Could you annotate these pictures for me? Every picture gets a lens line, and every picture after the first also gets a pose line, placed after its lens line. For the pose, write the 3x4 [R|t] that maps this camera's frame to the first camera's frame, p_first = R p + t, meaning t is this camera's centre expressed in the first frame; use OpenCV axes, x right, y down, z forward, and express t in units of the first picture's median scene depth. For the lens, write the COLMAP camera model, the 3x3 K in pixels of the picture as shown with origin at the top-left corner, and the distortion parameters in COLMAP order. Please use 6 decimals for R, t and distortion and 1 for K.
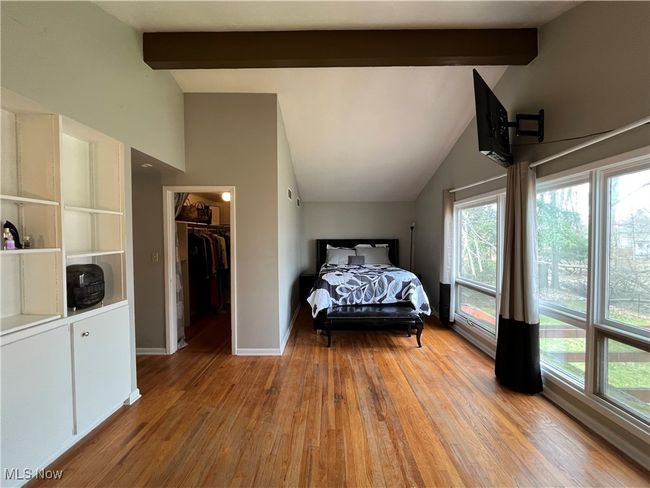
lens RADIAL K [[264.9, 0, 323.6], [0, 264.9, 244.5], [0, 0, 1]] dist [0.000698, 0.000549]
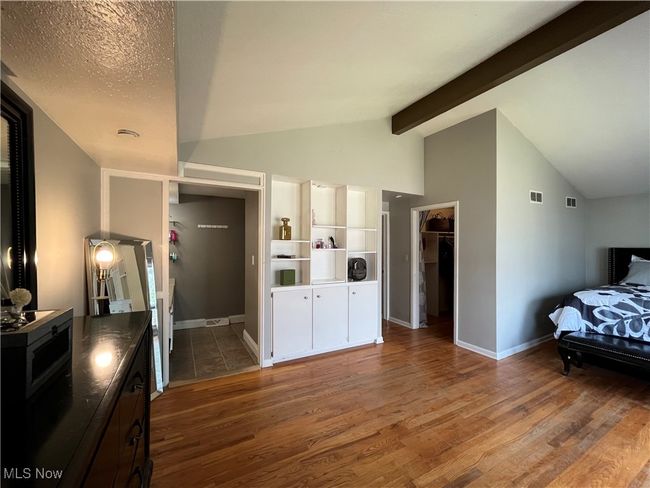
lens RADIAL K [[264.9, 0, 325.4], [0, 264.9, 246.1], [0, 0, 1]] dist [0.000698, 0.000549]
pose [[0.492900, 0.006964, -0.870058, 0.399422], [-0.027691, 0.999587, -0.007686, 0.006269], [0.869646, 0.027881, 0.492889, -0.090454]]
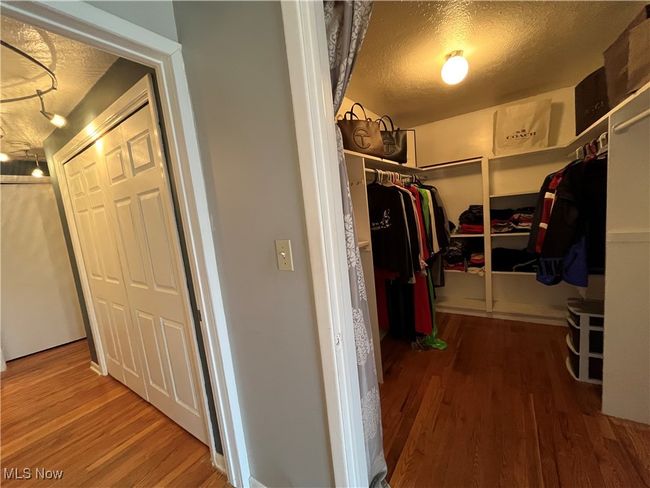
lens RADIAL K [[264.9, 0, 325.5], [0, 264.9, 244.0], [0, 0, 1]] dist [0.000698, 0.000549]
pose [[0.833825, -0.010128, -0.551936, -0.438137], [0.080765, 0.991311, 0.103822, 0.009892], [0.546089, -0.131146, 0.827398, 0.784348]]
